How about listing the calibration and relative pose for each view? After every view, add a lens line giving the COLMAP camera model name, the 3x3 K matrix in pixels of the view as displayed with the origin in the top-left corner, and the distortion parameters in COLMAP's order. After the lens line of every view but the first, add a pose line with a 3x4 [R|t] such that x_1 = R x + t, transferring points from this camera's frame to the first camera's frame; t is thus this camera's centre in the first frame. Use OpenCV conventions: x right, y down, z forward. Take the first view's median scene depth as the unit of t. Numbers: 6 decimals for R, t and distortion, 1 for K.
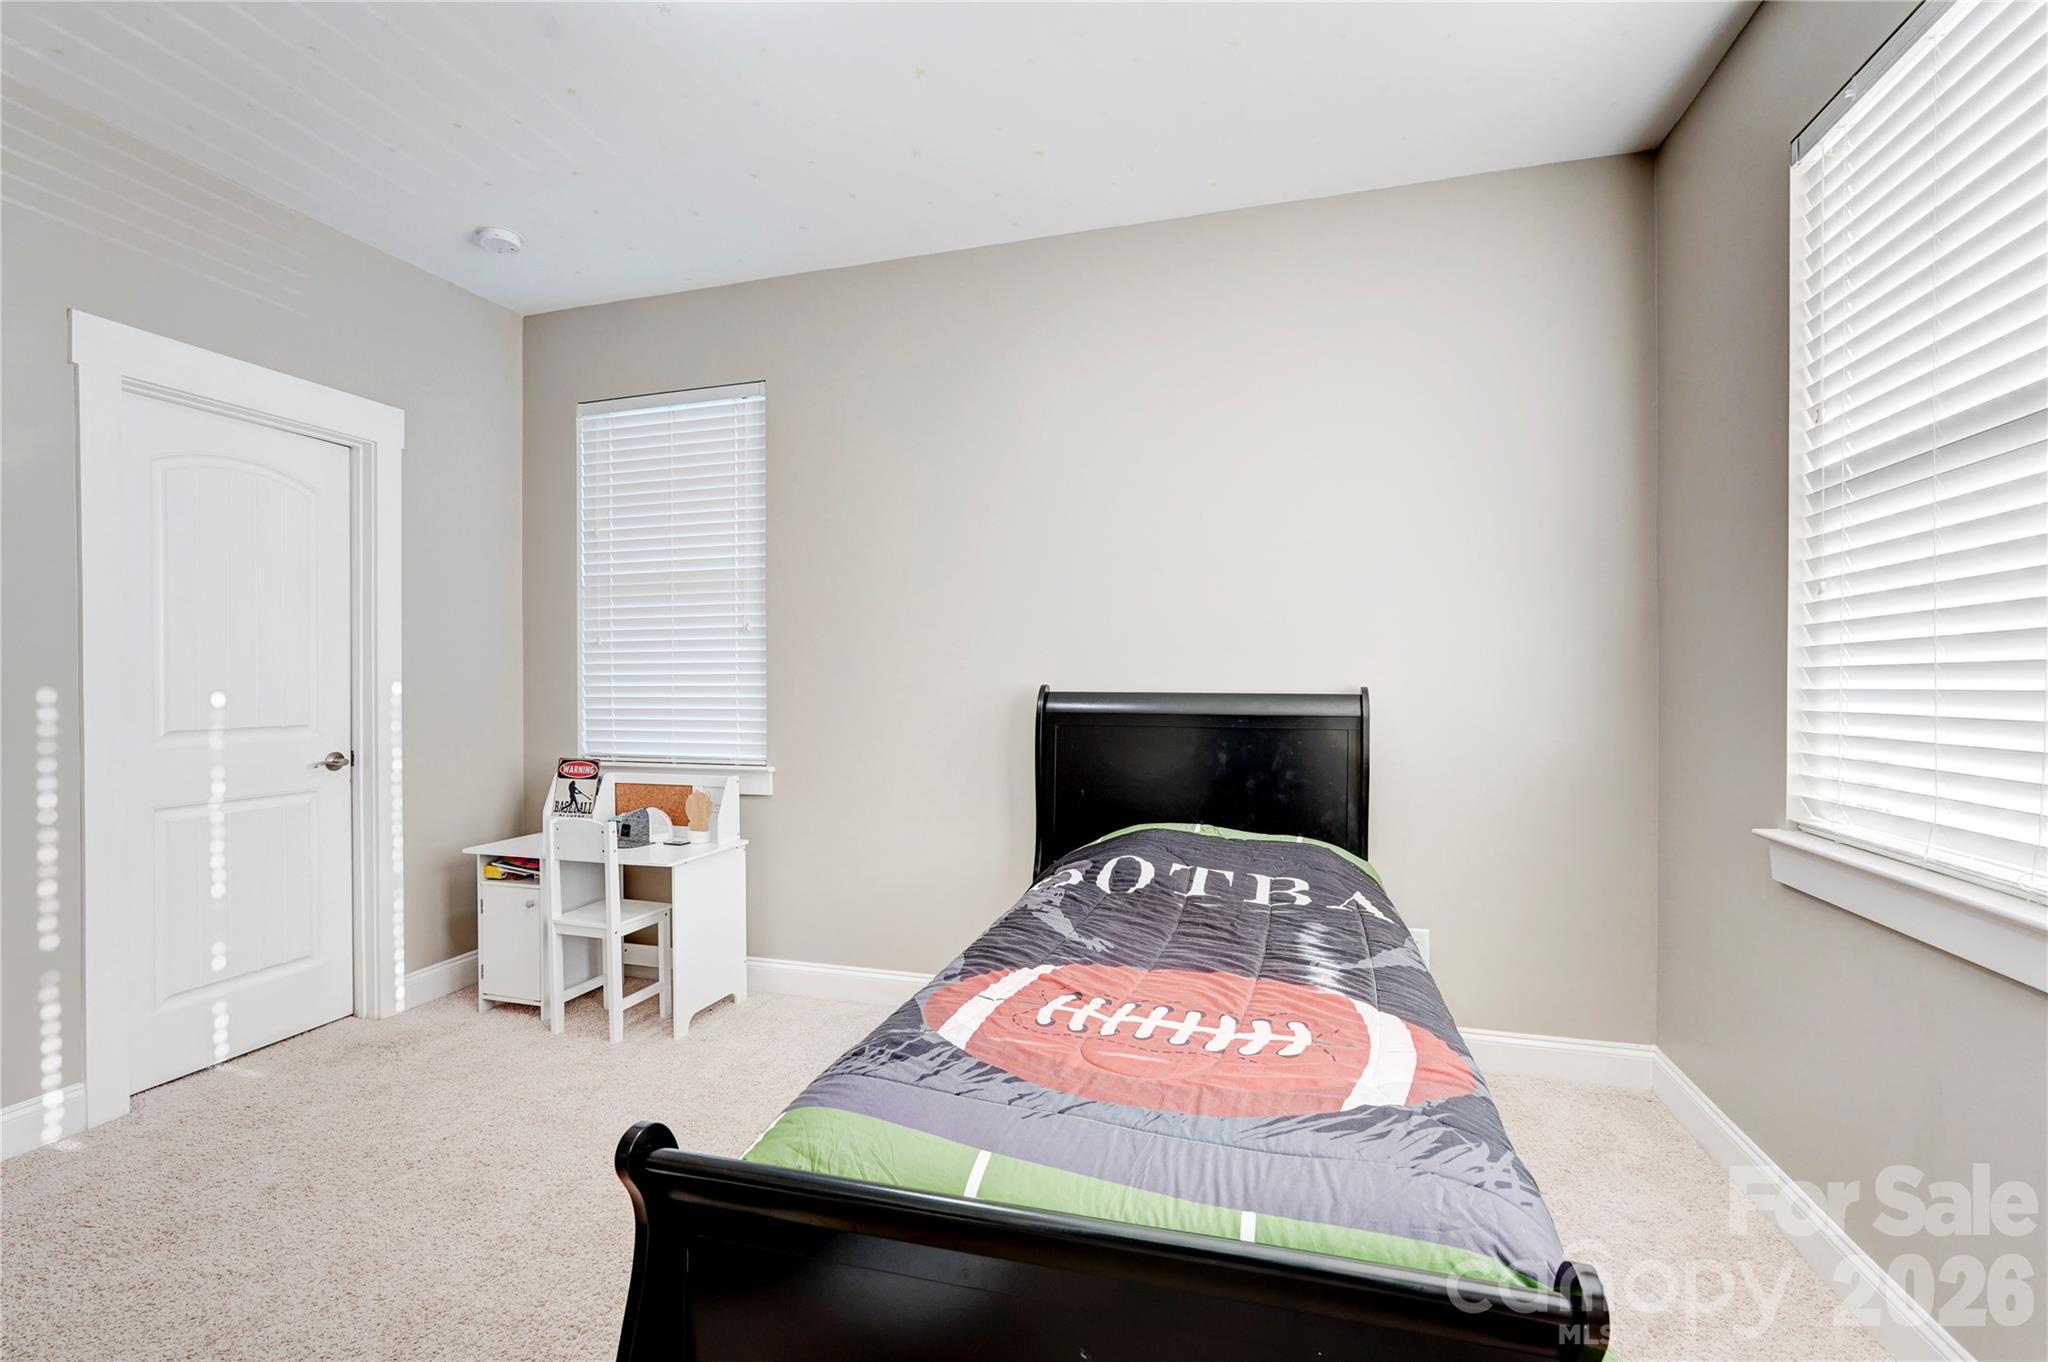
lens RADIAL K [[901.8, 0, 1028.4], [0, 901.8, 692.0], [0, 0, 1]] dist [-0.017628, 0.008556]
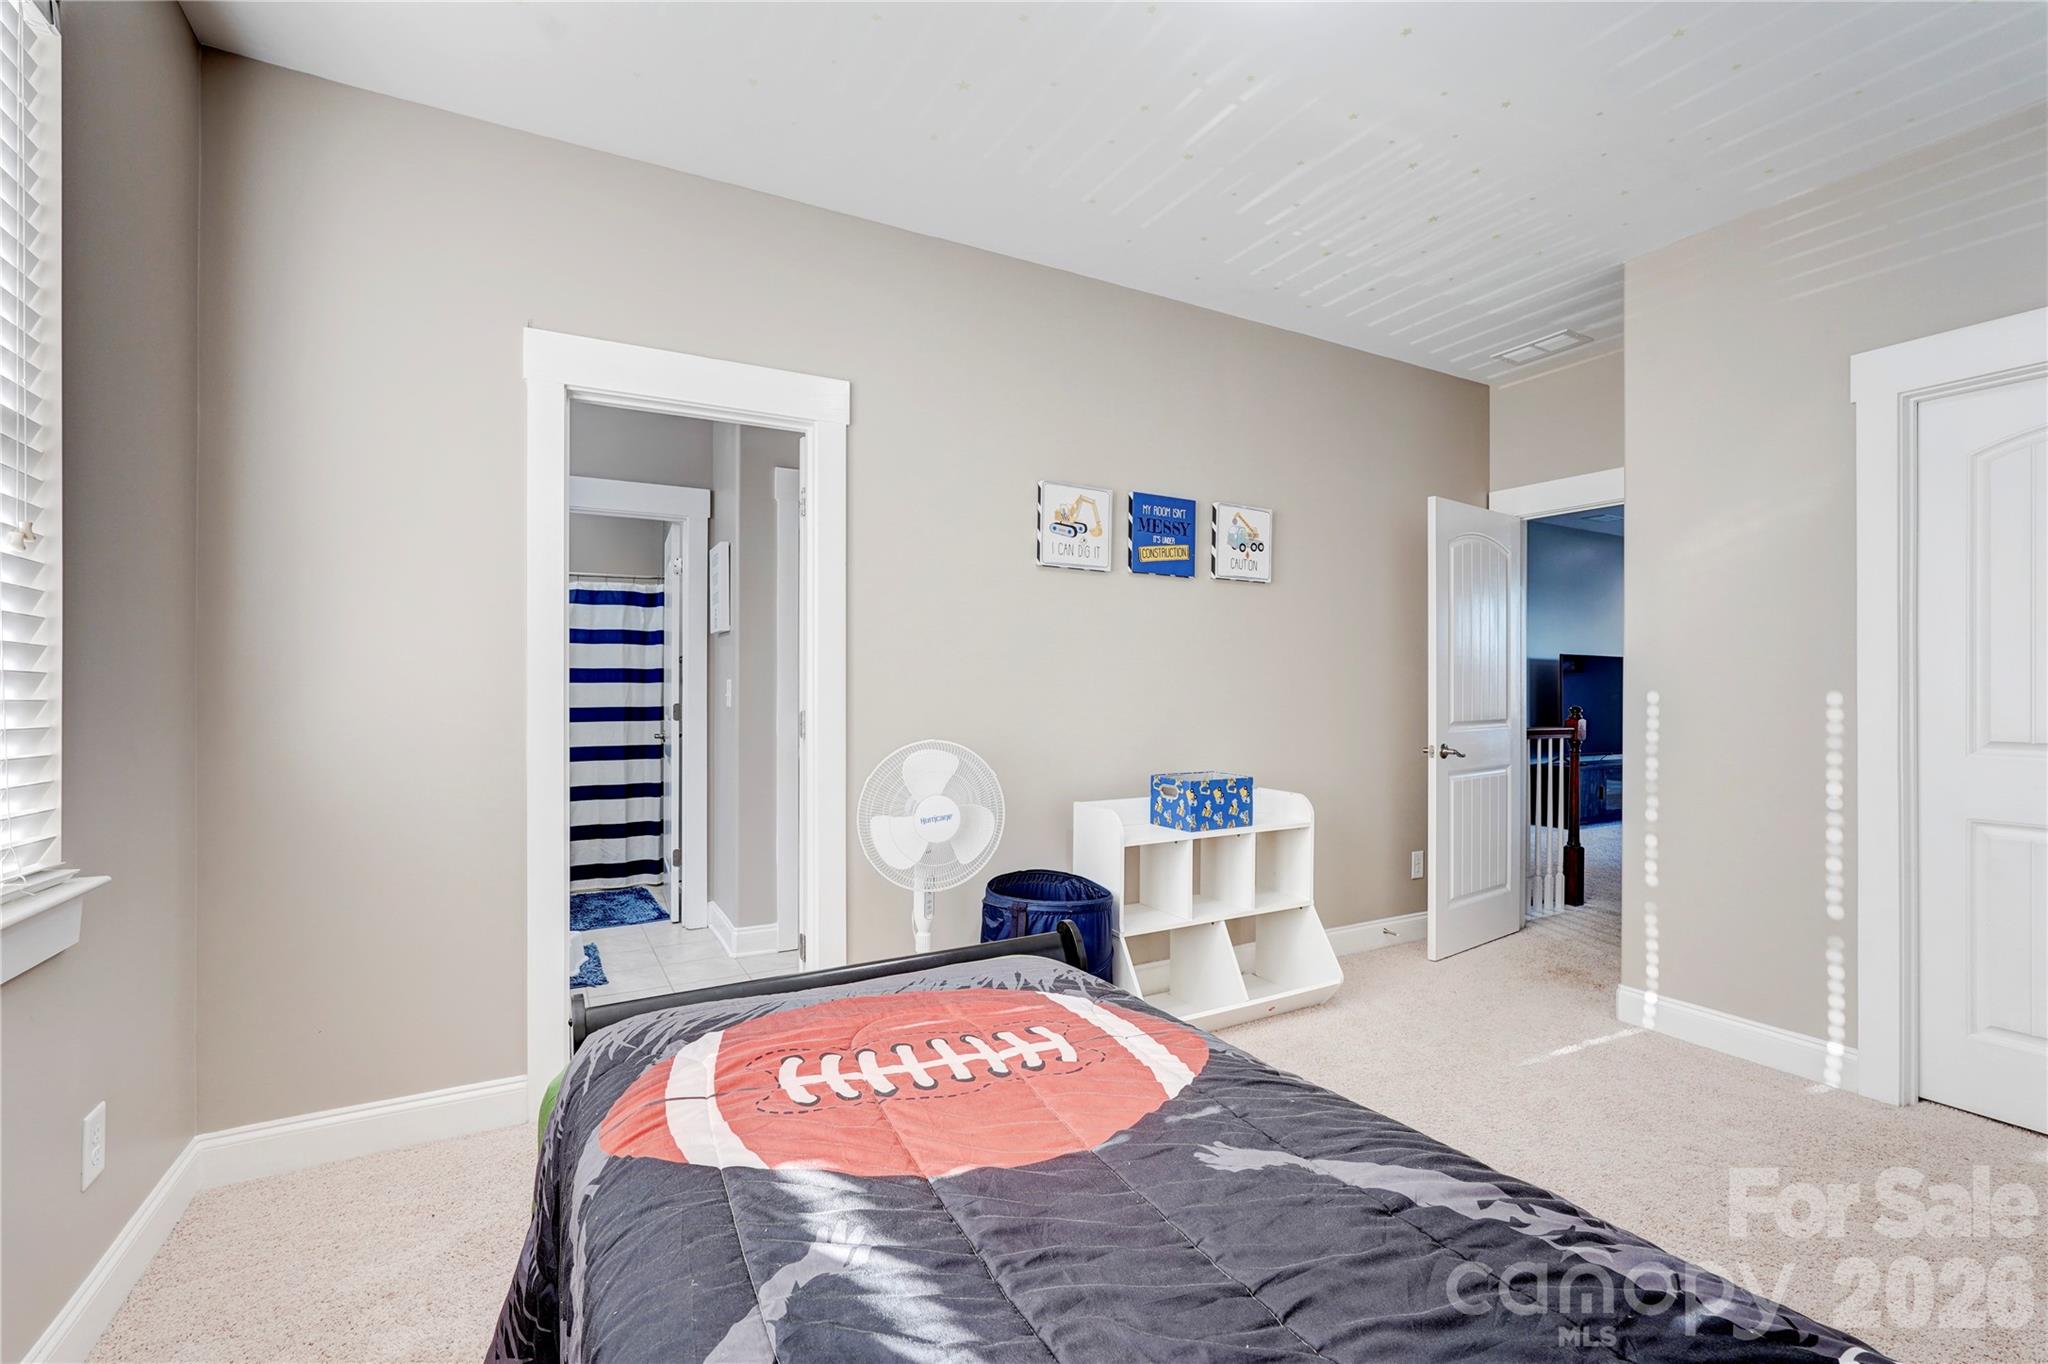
lens RADIAL K [[901.8, 0, 1027.4], [0, 901.8, 679.9], [0, 0, 1]] dist [-0.017628, 0.008556]
pose [[-0.699363, -0.005120, -0.714749, 0.466117], [-0.005142, 0.999985, -0.002132, -0.012159], [0.714748, 0.002184, -0.699378, 1.066034]]
